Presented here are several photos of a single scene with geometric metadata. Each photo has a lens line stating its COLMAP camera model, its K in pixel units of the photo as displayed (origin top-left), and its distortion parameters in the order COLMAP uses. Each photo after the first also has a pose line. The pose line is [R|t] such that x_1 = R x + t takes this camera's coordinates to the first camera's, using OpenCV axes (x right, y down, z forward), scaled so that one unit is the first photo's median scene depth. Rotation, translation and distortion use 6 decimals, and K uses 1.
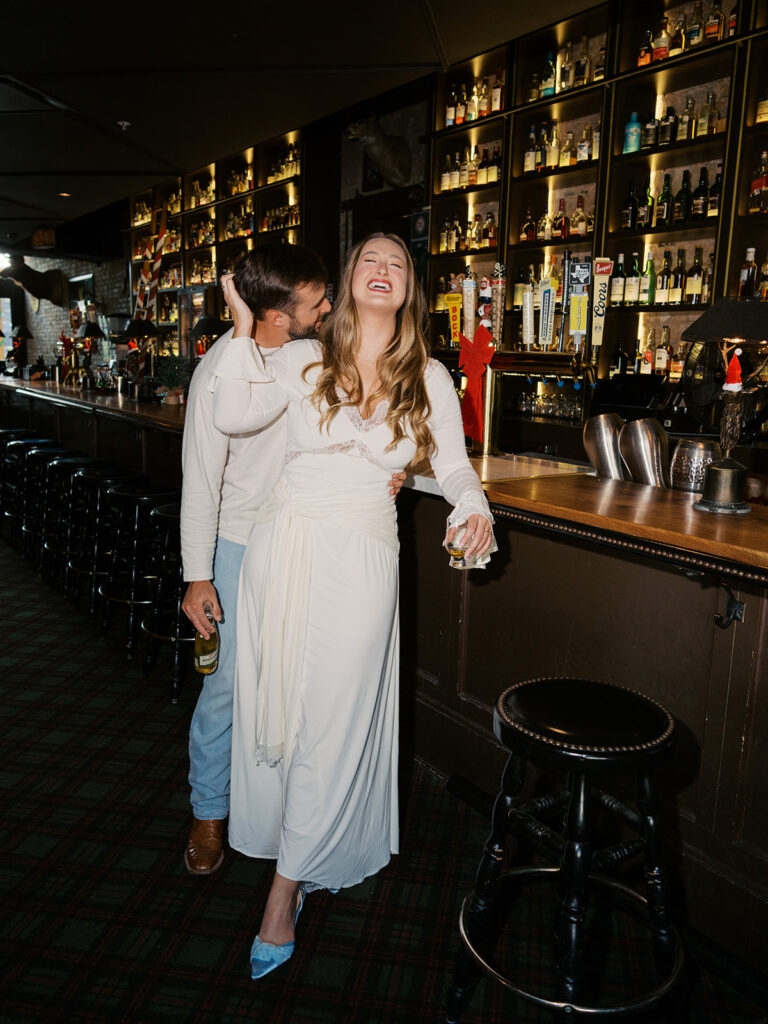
lens RADIAL K [[850.2, 0, 387.7], [0, 850.2, 515.2], [0, 0, 1]] dist [-0.002955, 0.001054]
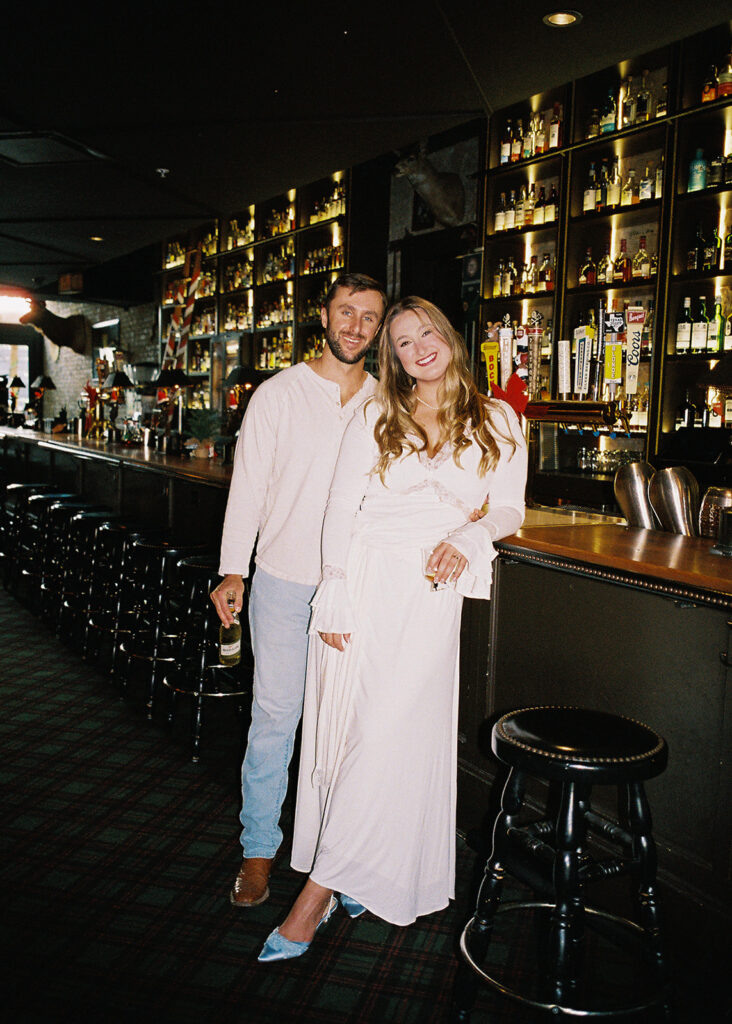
lens RADIAL K [[1022.4, 0, 345.7], [0, 1022.4, 514.7], [0, 0, 1]] dist [0.005683, -0.030188]
pose [[0.994608, 0.013480, -0.102822, 0.023576], [-0.022102, 0.996289, -0.083187, 0.024655], [0.101320, 0.085011, 0.991215, -0.106487]]
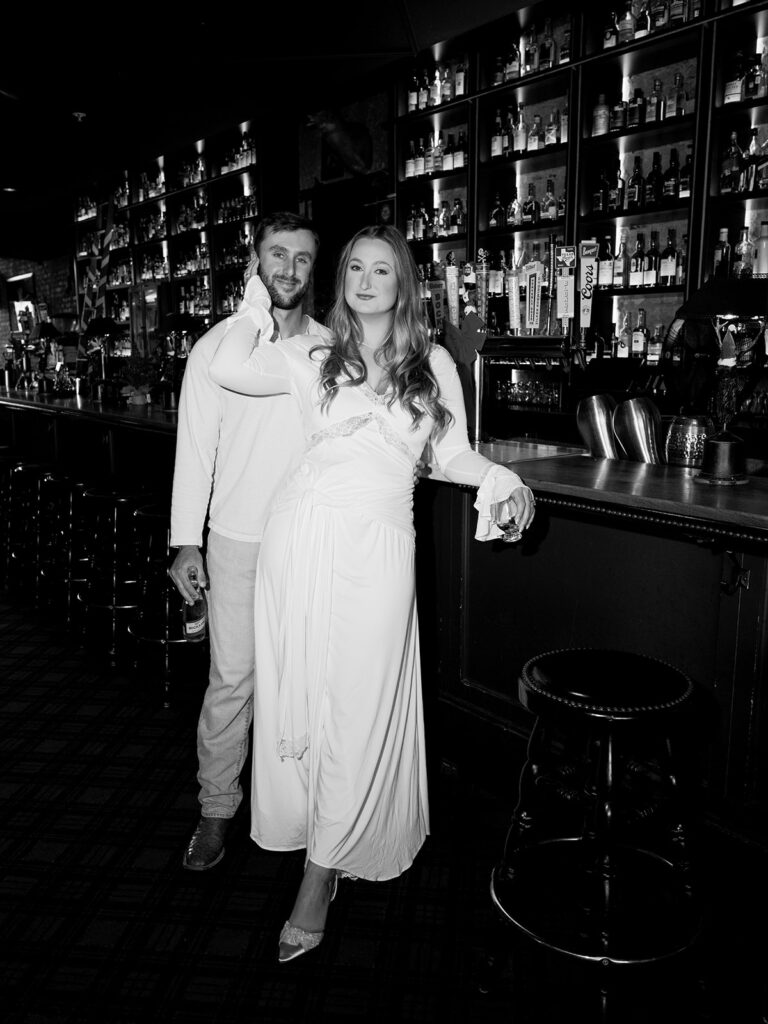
lens RADIAL K [[888.6, 0, 387.1], [0, 888.6, 517.1], [0, 0, 1]] dist [-0.004652, 0.003023]
pose [[0.998122, -0.038664, 0.047517, -0.026549], [0.038677, 0.999252, 0.000645, 0.008365], [-0.047506, 0.001194, 0.998870, -0.022708]]
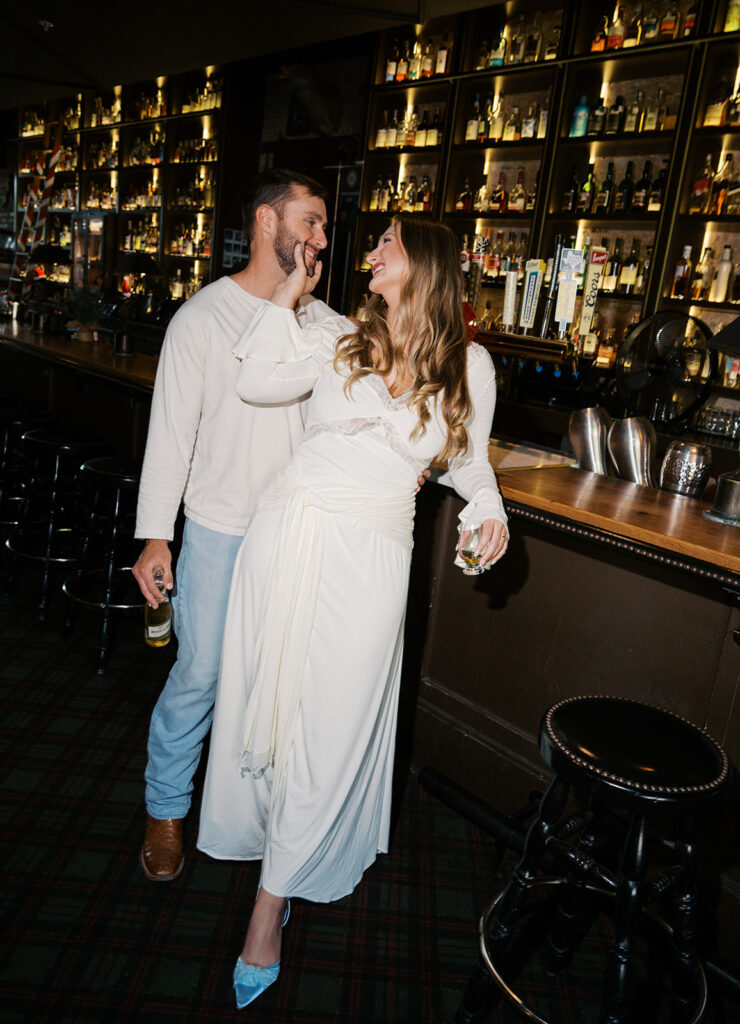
lens RADIAL K [[806.6, 0, 404.2], [0, 806.6, 503.0], [0, 0, 1]] dist [-0.003687, 0.002779]
pose [[0.980294, 0.054041, 0.190009, -0.071681], [-0.064679, 0.996641, 0.050238, -0.021581], [-0.186656, -0.061537, 0.980496, 0.058451]]
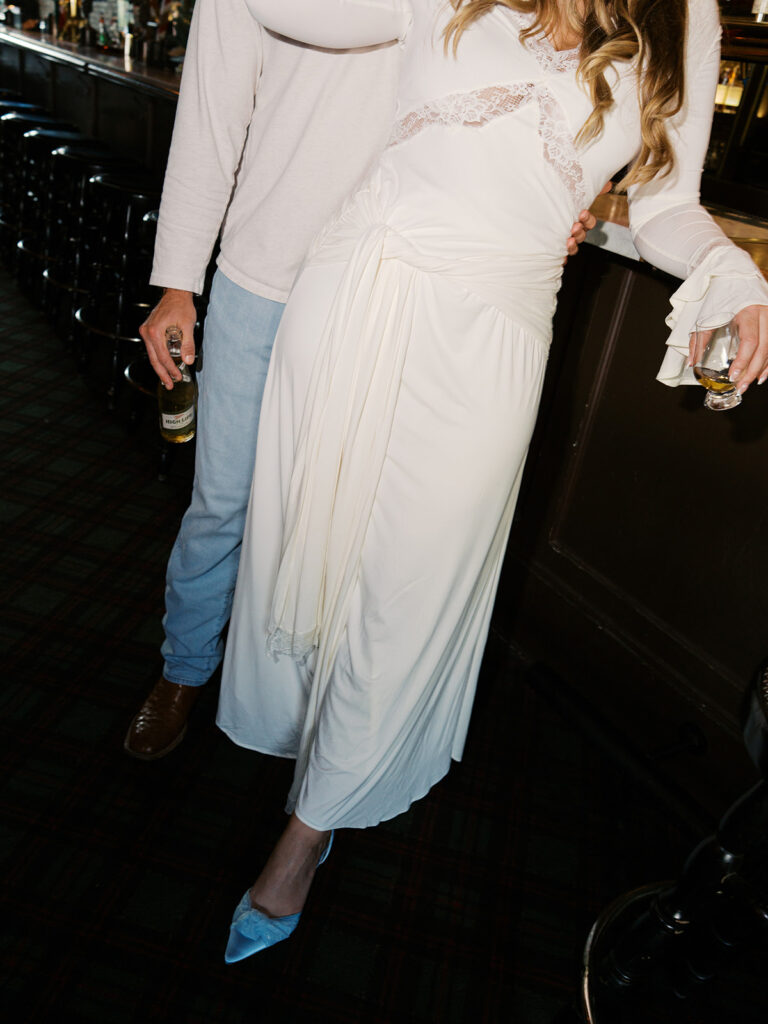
lens RADIAL K [[831.7, 0, 386.6], [0, 831.7, 509.0], [0, 0, 1]] dist [-0.003310, 0.002620]
pose [[0.990380, 0.137637, 0.014269, -0.038637], [-0.135926, 0.948365, 0.286580, 0.000975], [0.025912, -0.285762, 0.957950, 0.190929]]
